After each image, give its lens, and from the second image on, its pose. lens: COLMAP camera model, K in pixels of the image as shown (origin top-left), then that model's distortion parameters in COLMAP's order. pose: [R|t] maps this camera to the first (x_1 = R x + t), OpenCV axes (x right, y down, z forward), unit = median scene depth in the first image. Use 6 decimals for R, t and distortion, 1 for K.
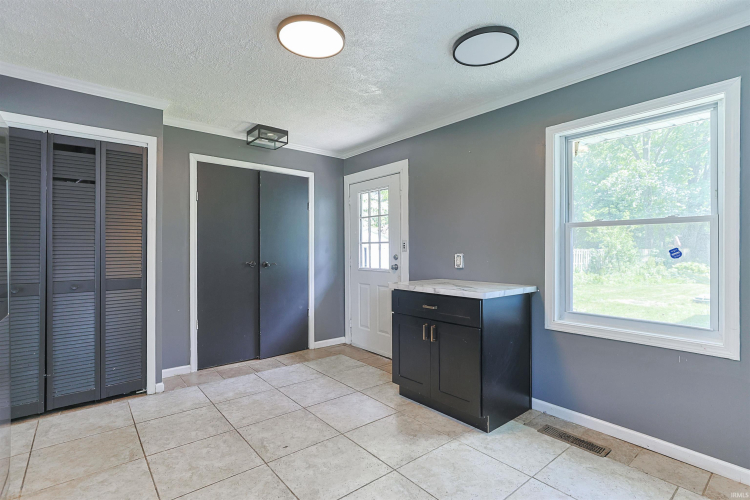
lens RADIAL K [[362.3, 0, 382.2], [0, 362.3, 249.1], [0, 0, 1]] dist [-0.025641, 0.011778]
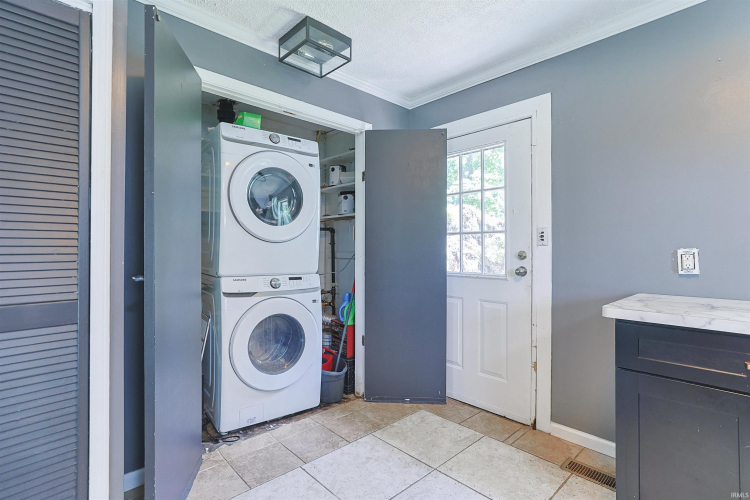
lens RADIAL K [[362.3, 0, 377.1], [0, 362.3, 248.2], [0, 0, 1]] dist [-0.025641, 0.011778]
pose [[0.998398, 0.001580, 0.056551, -0.291861], [-0.001482, 0.999997, -0.001774, 0.013593], [-0.056554, 0.001688, 0.998398, 0.483264]]
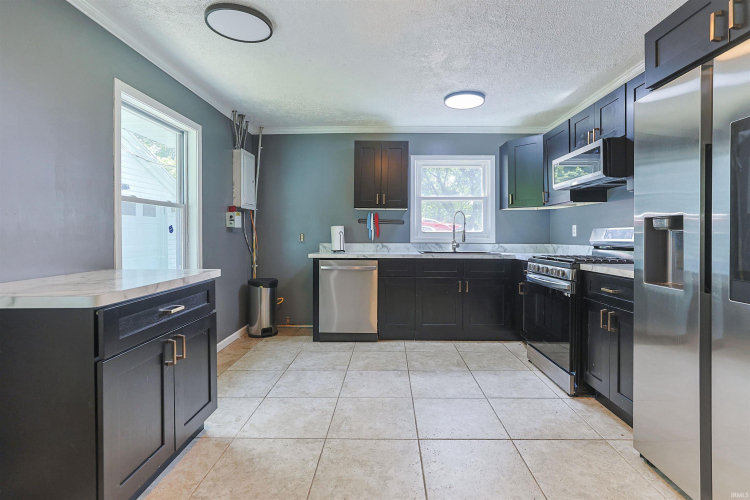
lens RADIAL K [[362.3, 0, 388.7], [0, 362.3, 233.0], [0, 0, 1]] dist [-0.025641, 0.011778]
pose [[-0.768740, 0.004396, 0.639547, -0.446935], [0.001959, 0.999988, -0.004520, 0.021674], [-0.639559, -0.002222, -0.768739, 0.986774]]
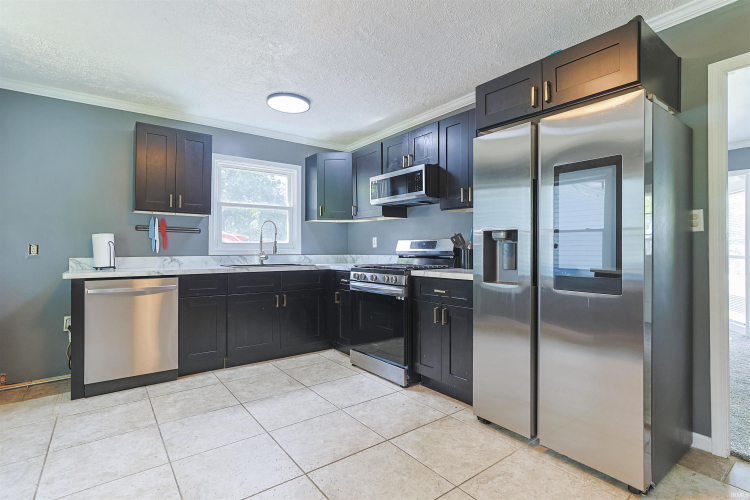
lens RADIAL K [[362.3, 0, 382.4], [0, 362.3, 246.7], [0, 0, 1]] dist [-0.025641, 0.011778]
pose [[-0.999570, 0.002562, 0.029195, -0.228766], [0.002544, 0.999997, -0.000622, 0.026804], [-0.029196, -0.000547, -0.999574, 1.022213]]
